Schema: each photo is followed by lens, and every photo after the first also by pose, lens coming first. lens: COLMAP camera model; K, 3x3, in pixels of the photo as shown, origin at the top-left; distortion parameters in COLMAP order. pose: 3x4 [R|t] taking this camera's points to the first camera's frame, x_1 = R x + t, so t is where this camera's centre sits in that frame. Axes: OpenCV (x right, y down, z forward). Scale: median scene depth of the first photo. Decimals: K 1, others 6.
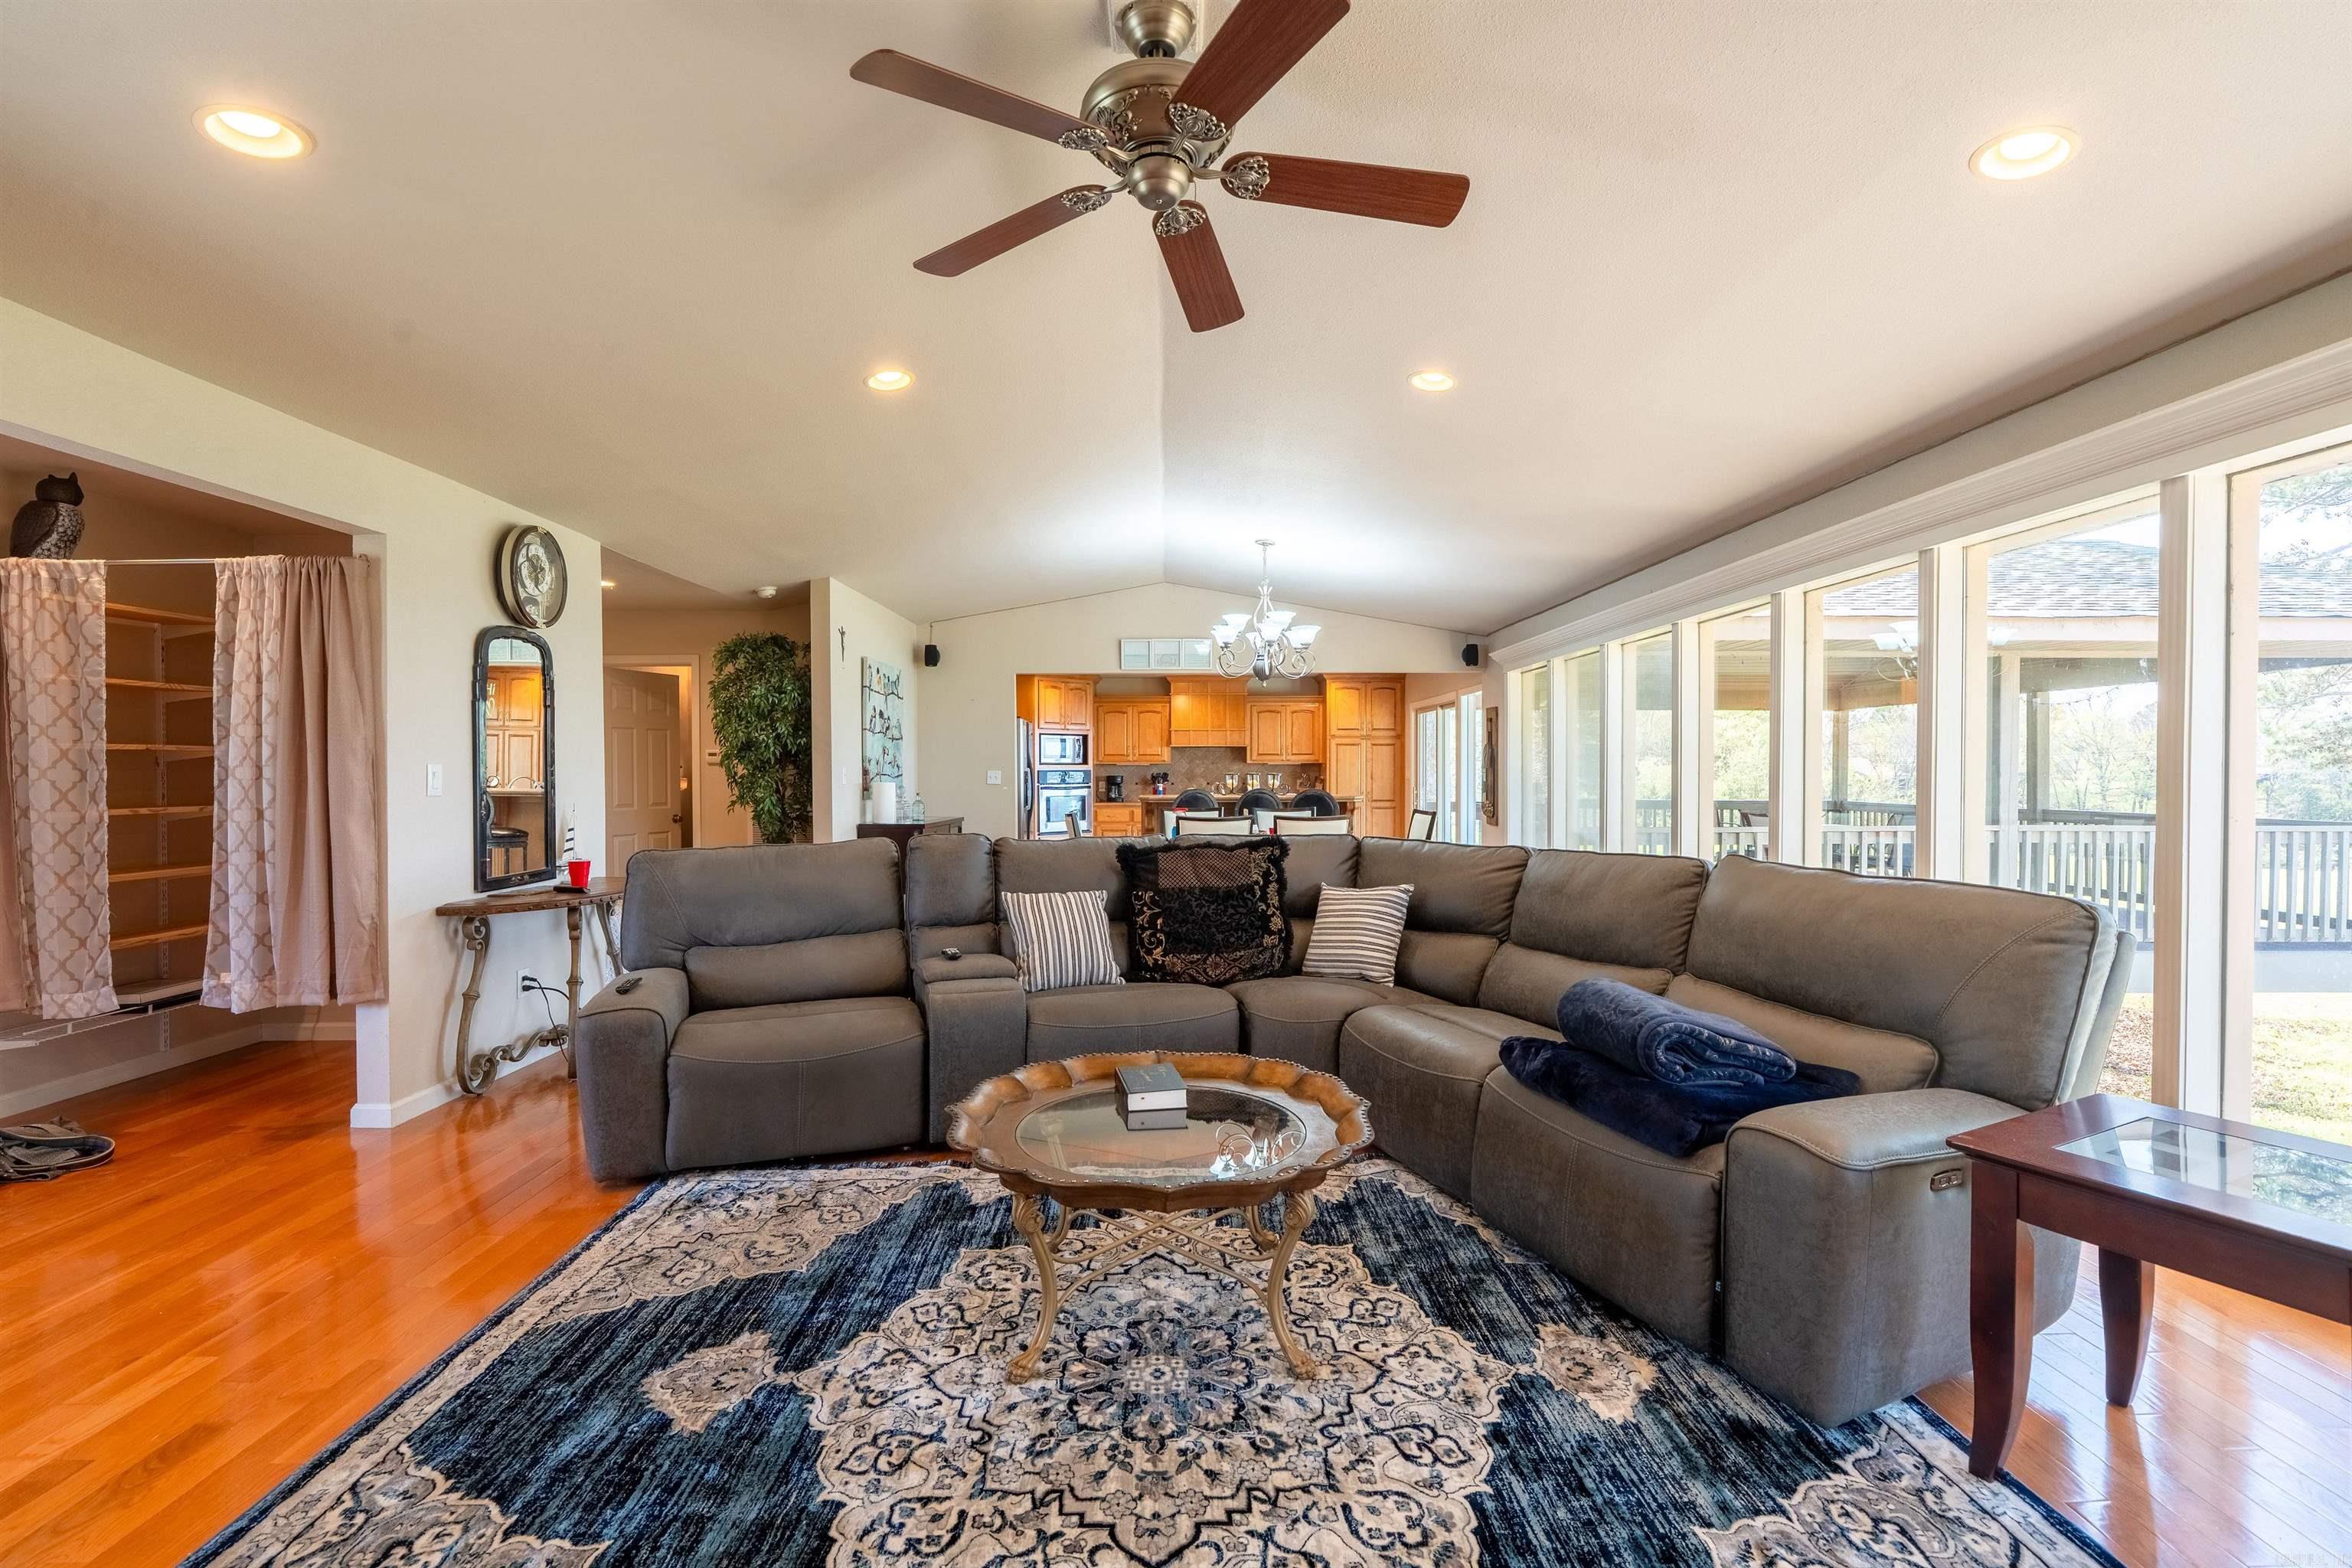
lens RADIAL K [[1055.9, 0, 1177.9], [0, 1055.9, 771.1], [0, 0, 1]] dist [-0.006521, 0.002478]
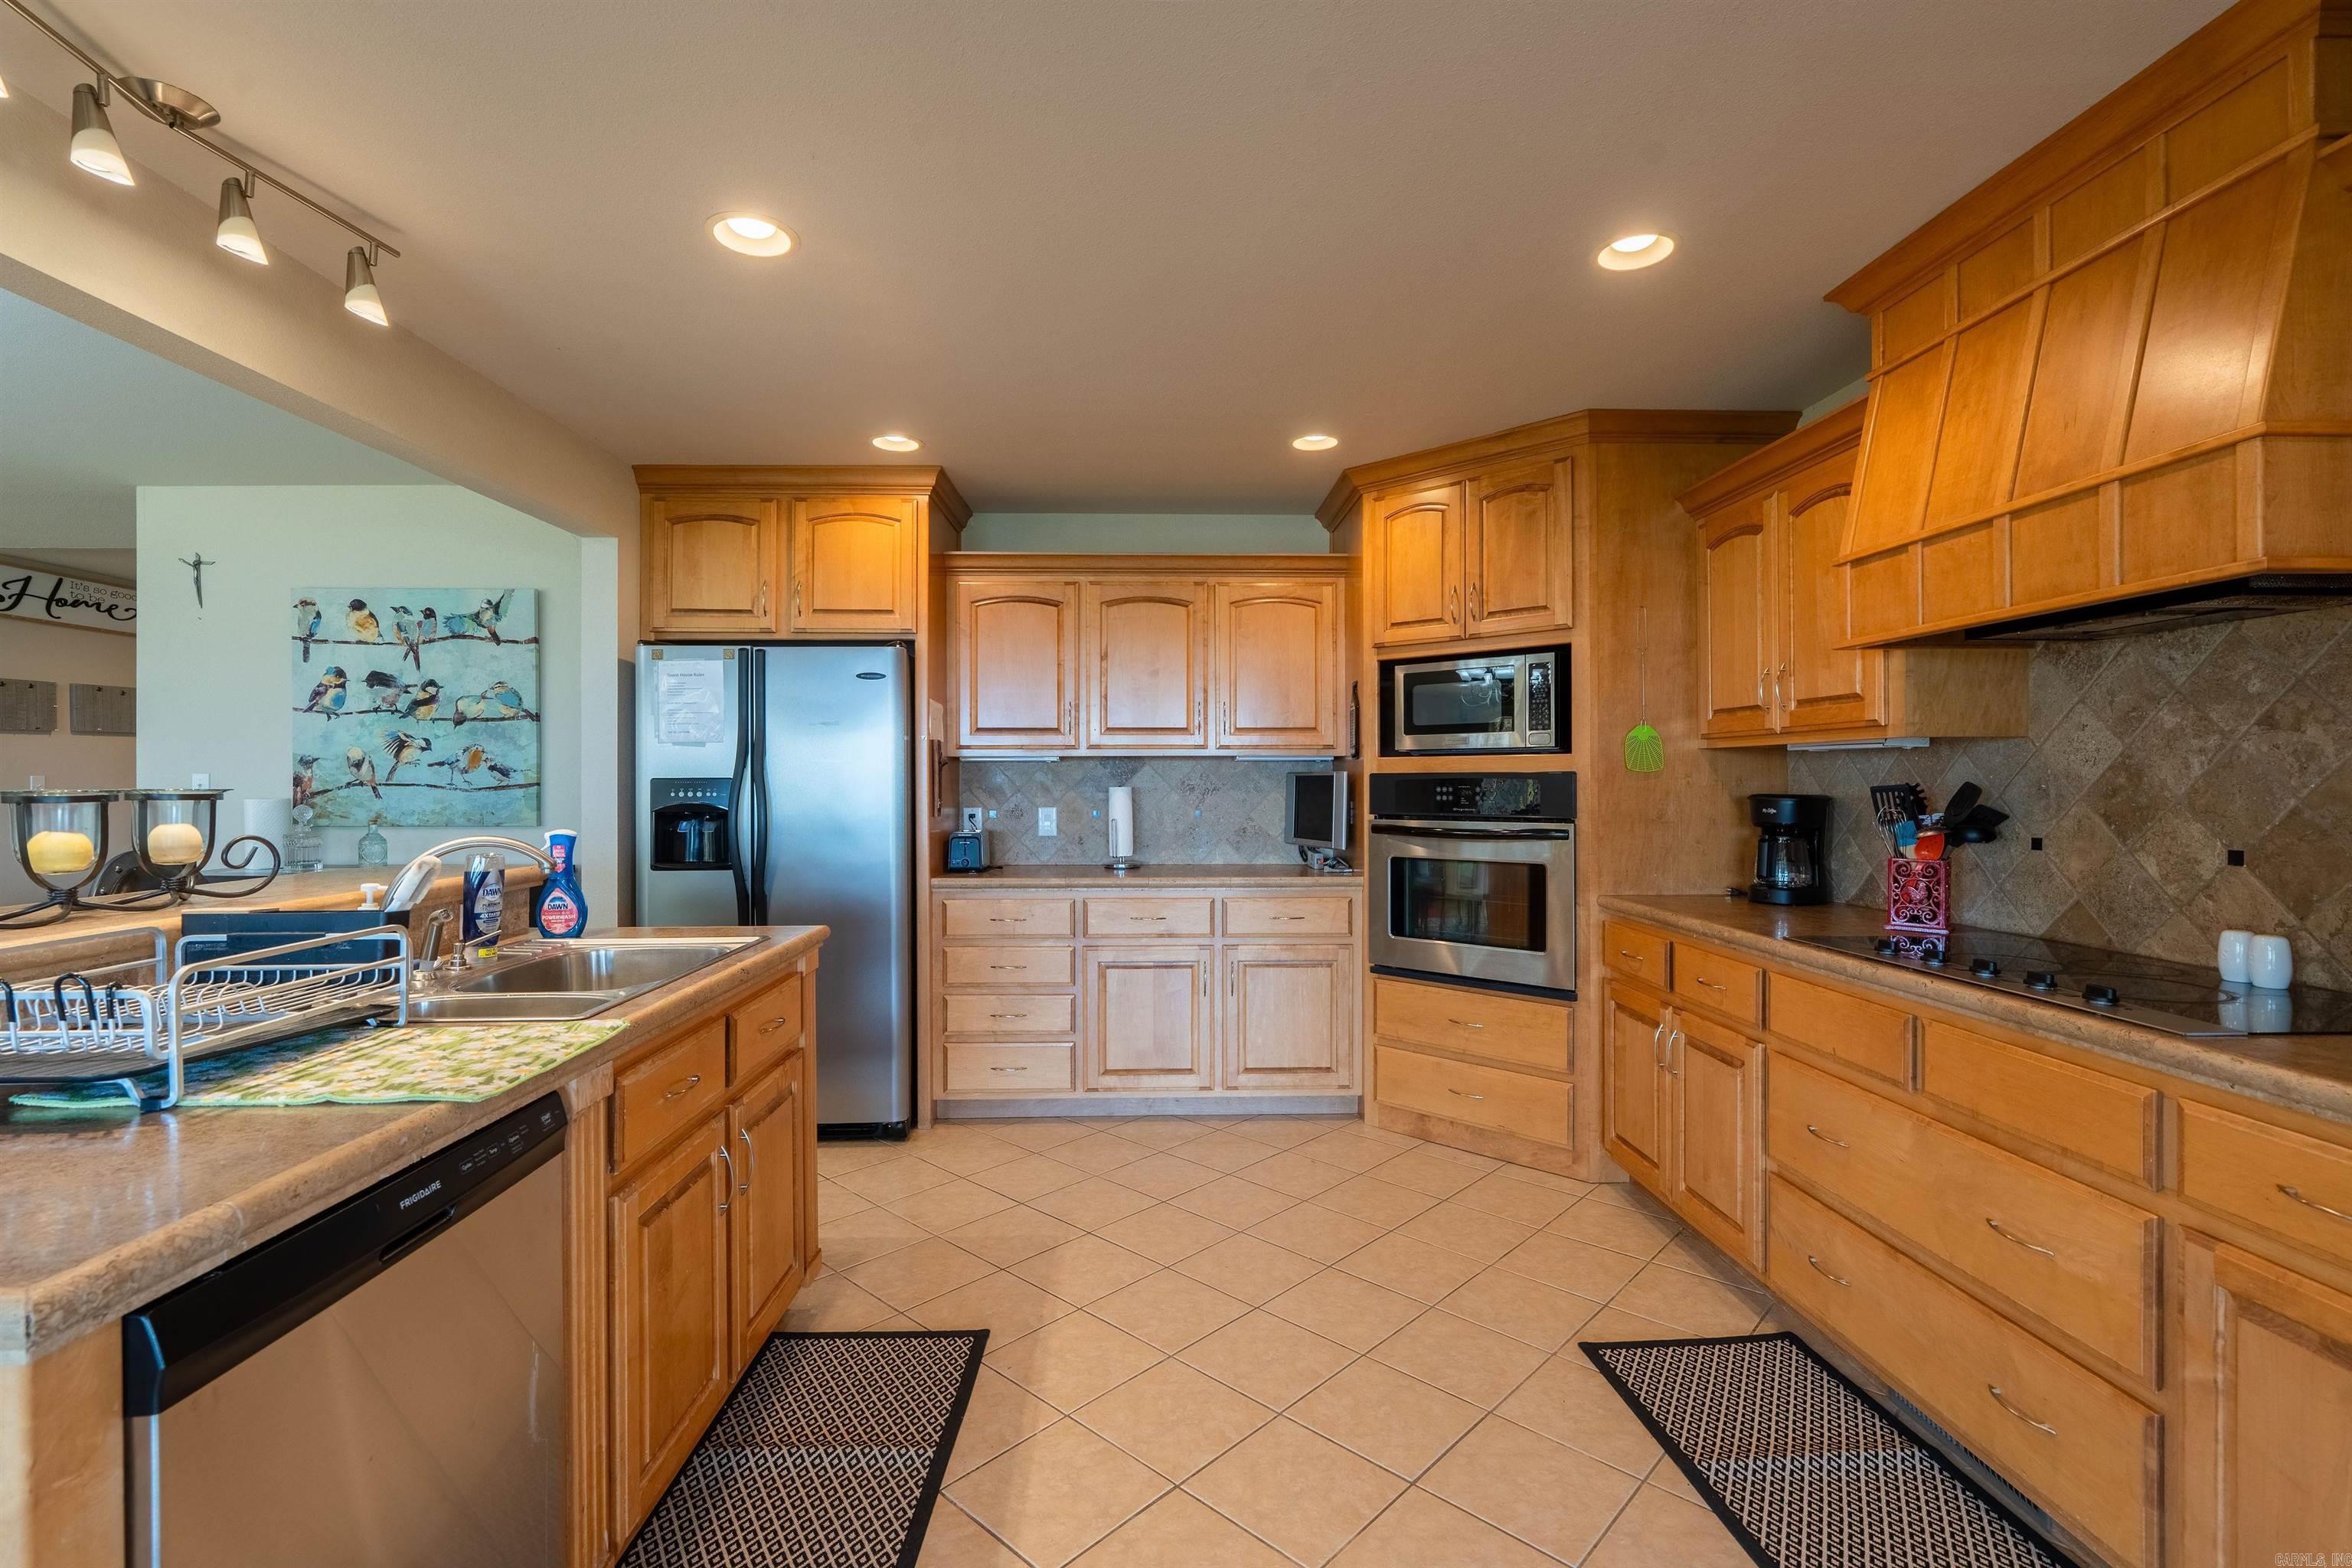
lens RADIAL K [[1055.9, 0, 1176.2], [0, 1055.9, 780.0], [0, 0, 1]] dist [-0.006521, 0.002478]
pose [[0.016607, 0.002496, -0.999859, 0.632144], [0.001331, 0.999996, 0.002518, 0.000241], [0.999861, -0.001373, 0.016603, 2.999677]]
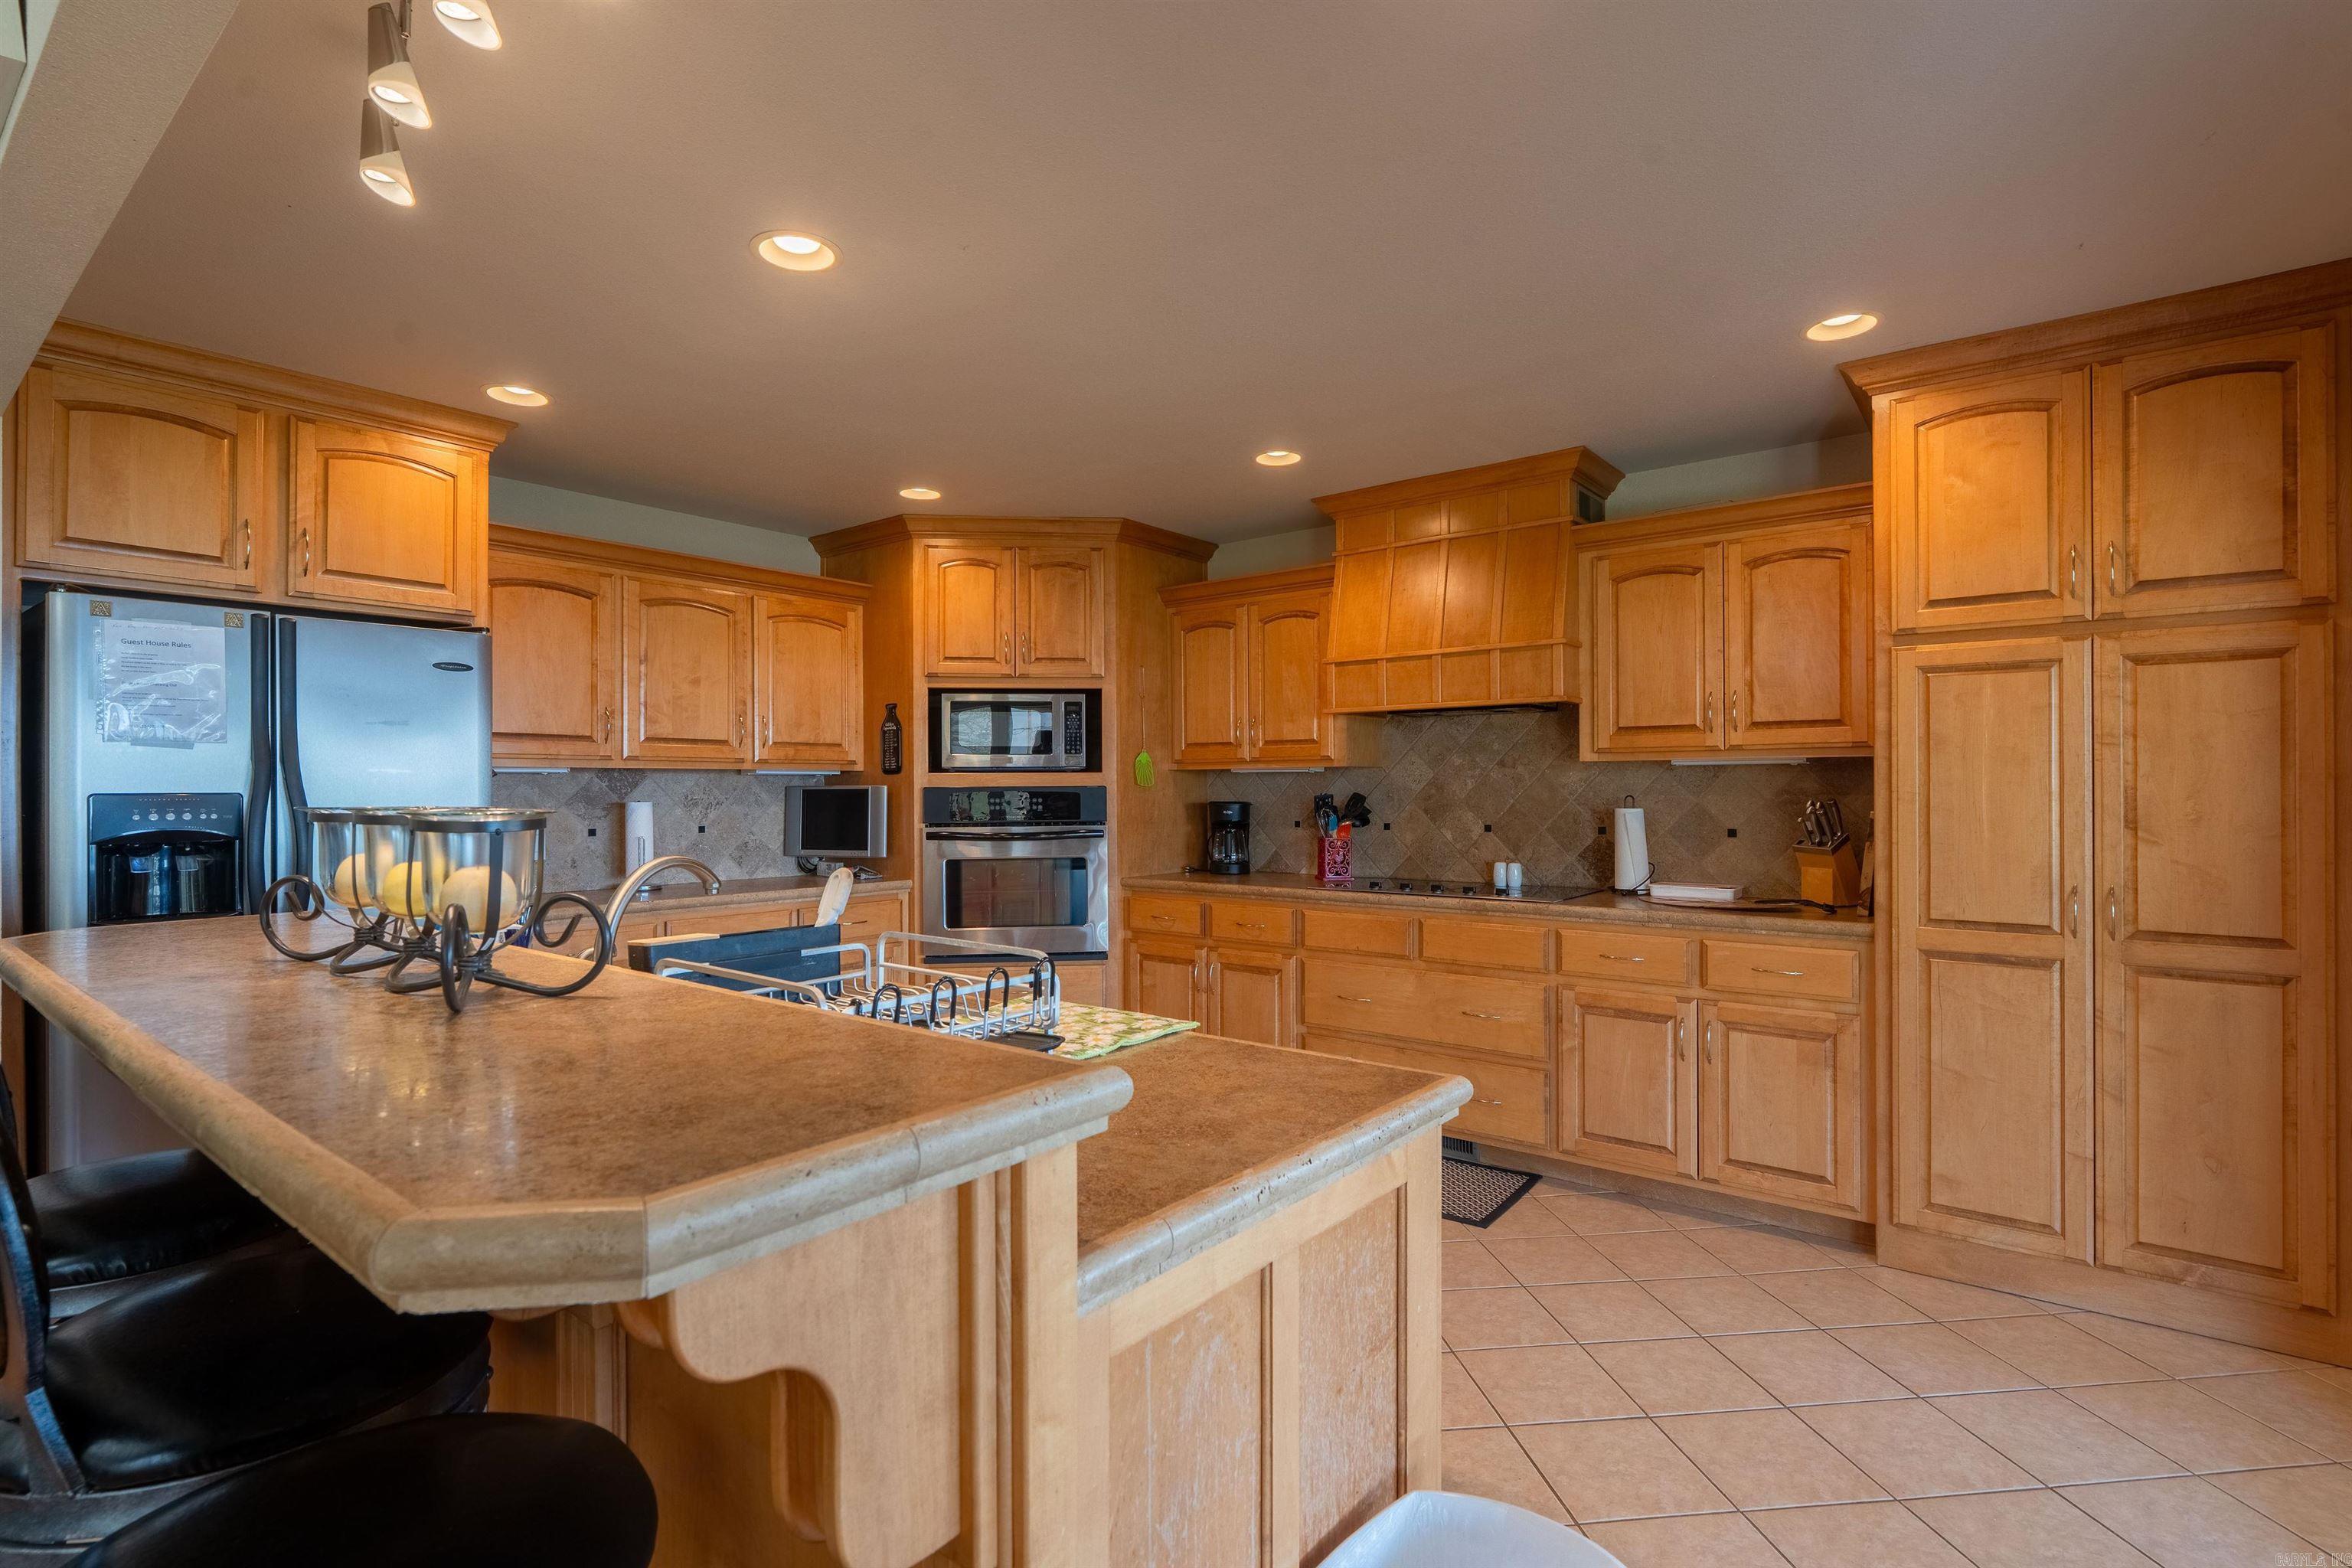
lens RADIAL K [[1123.7, 0, 1179.5], [0, 1123.7, 775.4], [0, 0, 1]] dist [0.003901, 0.000016]
pose [[0.774386, -0.009413, -0.632644, 0.606502], [0.002527, 0.999927, -0.011784, -0.001007], [0.632709, 0.007527, 0.774353, 2.413889]]
